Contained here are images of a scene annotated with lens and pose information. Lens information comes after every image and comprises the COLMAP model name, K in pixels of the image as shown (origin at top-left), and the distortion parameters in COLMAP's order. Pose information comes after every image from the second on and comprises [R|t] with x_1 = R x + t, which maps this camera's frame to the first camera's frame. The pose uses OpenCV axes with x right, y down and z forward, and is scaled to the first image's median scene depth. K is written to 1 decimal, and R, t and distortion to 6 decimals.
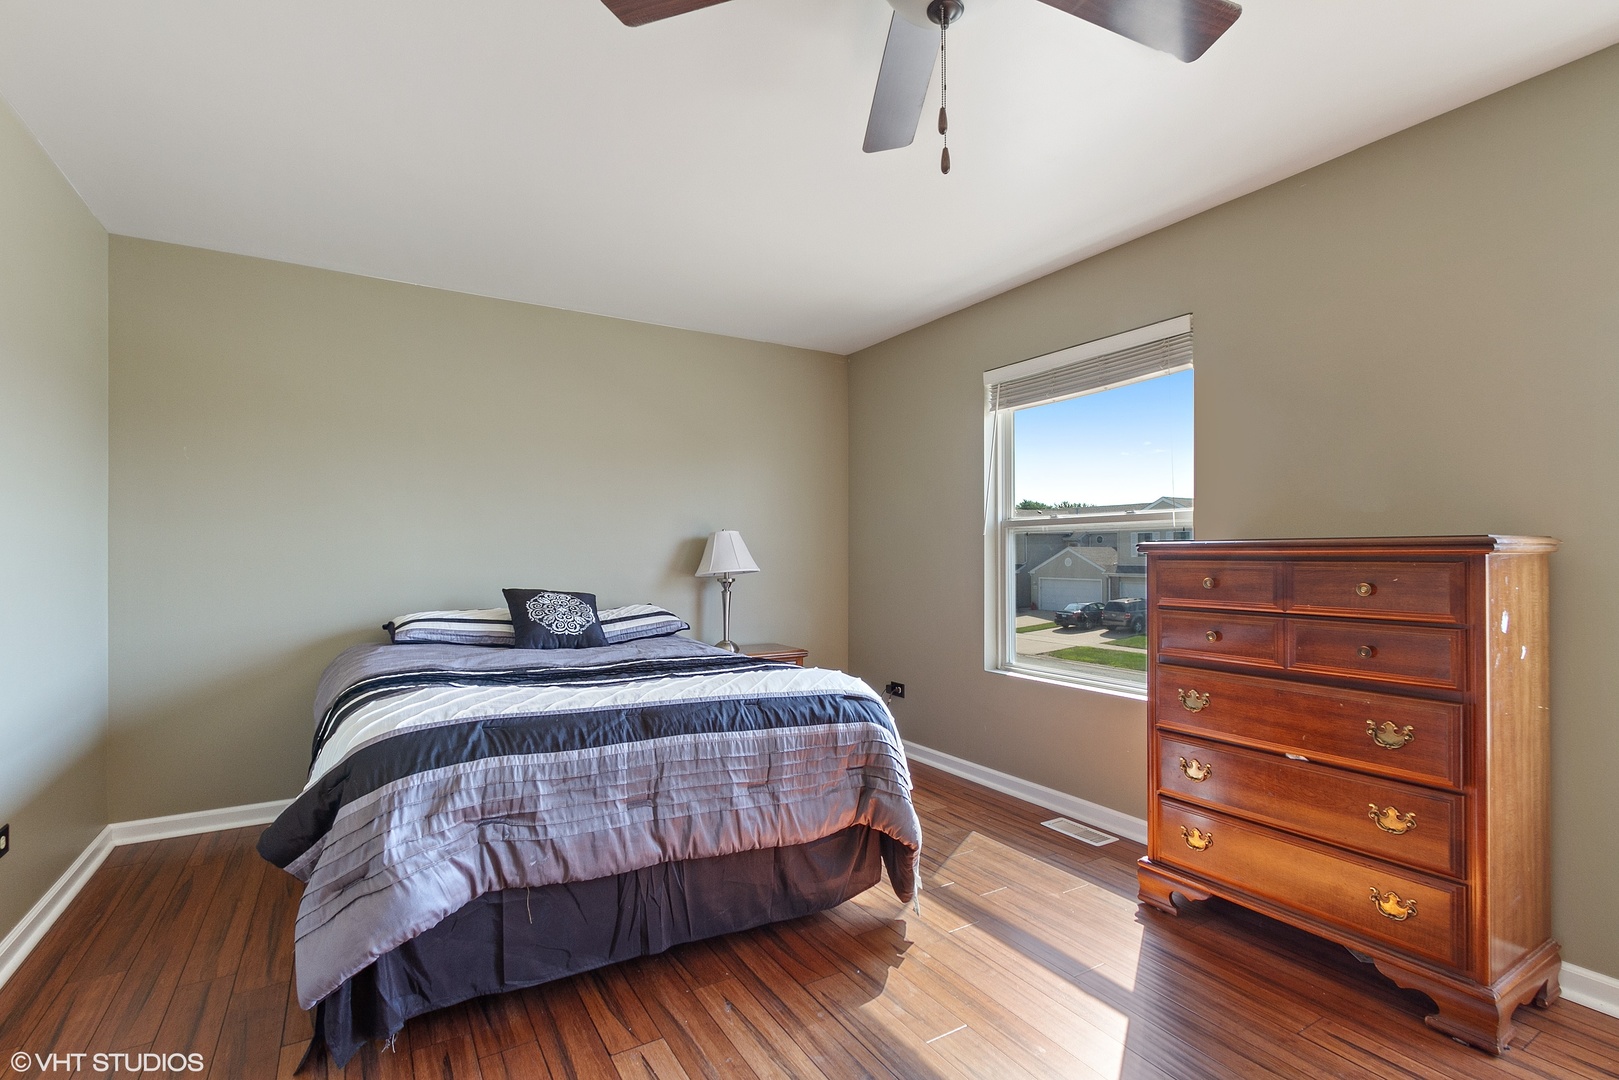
lens RADIAL K [[745.5, 0, 807.5], [0, 745.5, 546.8], [0, 0, 1]] dist [0.000057, 0.000564]
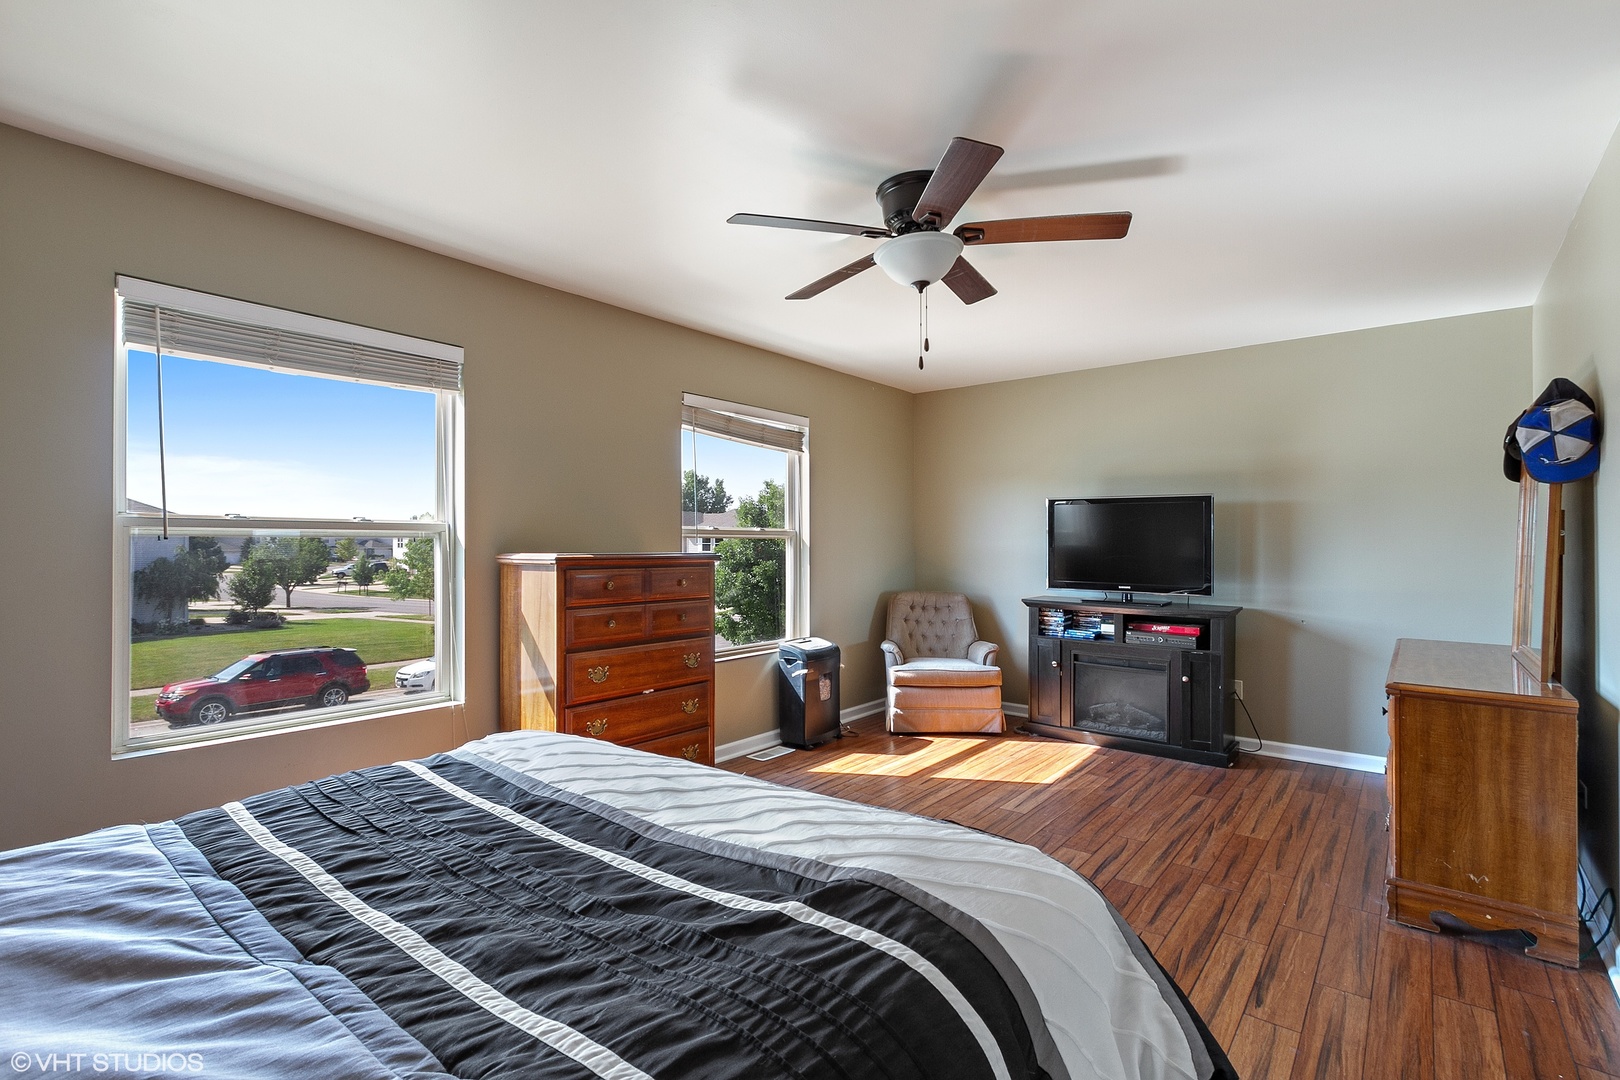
lens RADIAL K [[745.9, 0, 810.1], [0, 745.9, 547.0], [0, 0, 1]] dist [0.000057, 0.000564]
pose [[-0.339682, -0.000187, 0.940540, -0.782675], [-0.003485, 0.999993, -0.001060, -0.020221], [-0.940534, -0.003638, -0.339681, 0.997466]]
